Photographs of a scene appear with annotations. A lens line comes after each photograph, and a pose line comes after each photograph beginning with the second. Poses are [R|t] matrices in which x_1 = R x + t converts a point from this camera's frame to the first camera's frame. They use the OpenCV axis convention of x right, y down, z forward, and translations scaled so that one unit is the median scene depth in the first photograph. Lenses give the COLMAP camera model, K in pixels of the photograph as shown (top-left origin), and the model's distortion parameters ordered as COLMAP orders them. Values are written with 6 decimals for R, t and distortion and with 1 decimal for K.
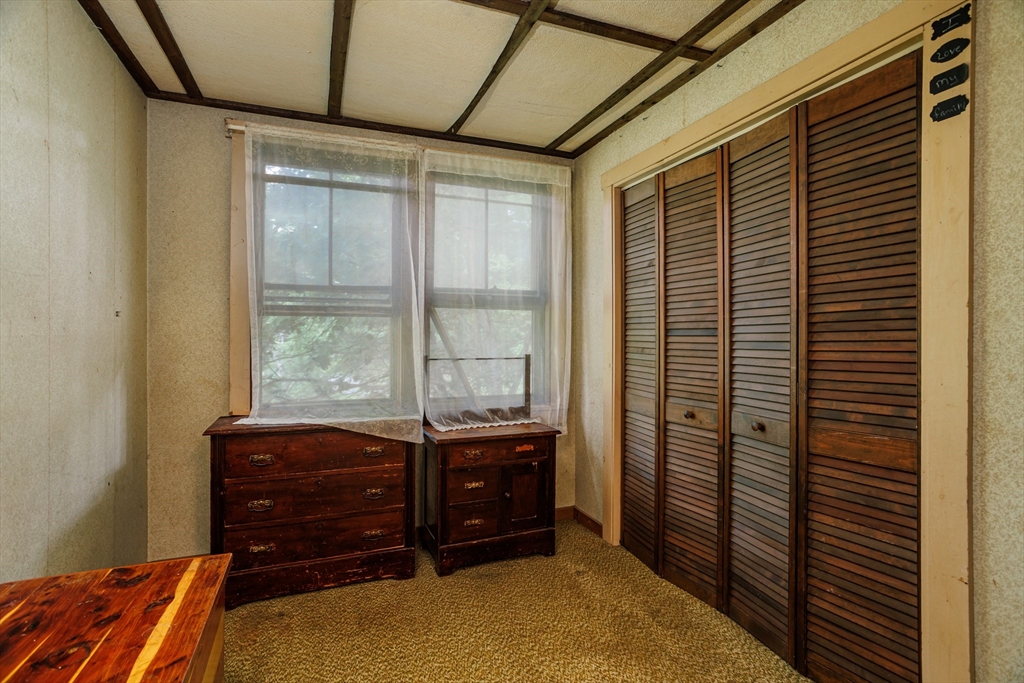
lens RADIAL K [[512.1, 0, 511.2], [0, 512.1, 336.6], [0, 0, 1]] dist [-0.054456, 0.031454]
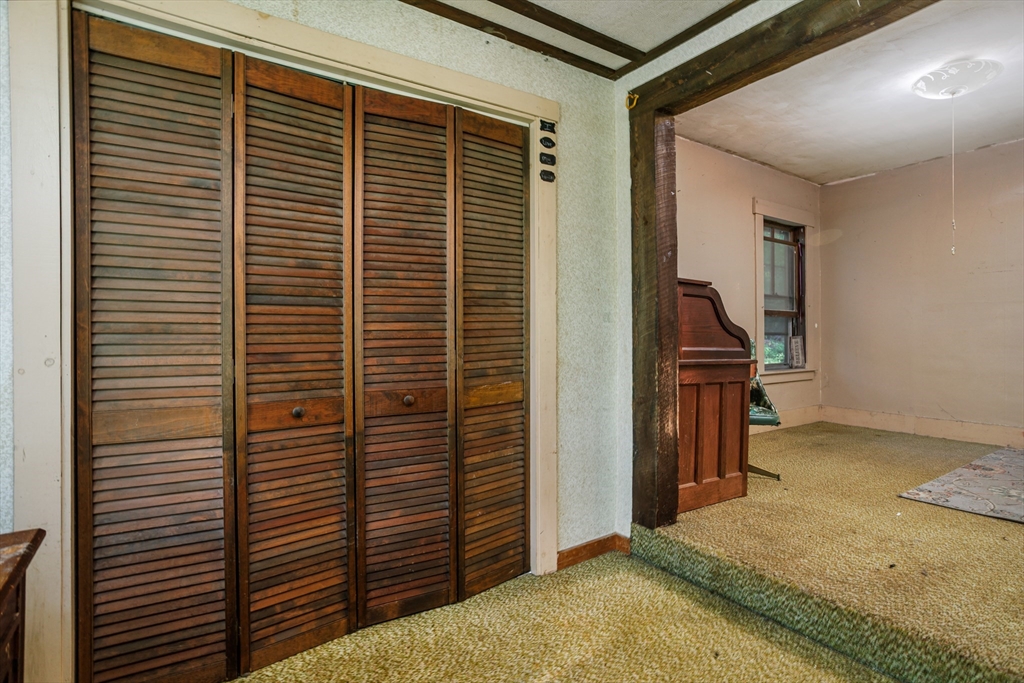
lens RADIAL K [[497.0, 0, 507.3], [0, 497.0, 330.2], [0, 0, 1]] dist [-0.047900, 0.027734]
pose [[-0.215892, 0.004904, 0.976405, -0.401369], [0.006555, 0.999972, -0.003573, 0.038463], [-0.976395, 0.005629, -0.215918, 0.829434]]
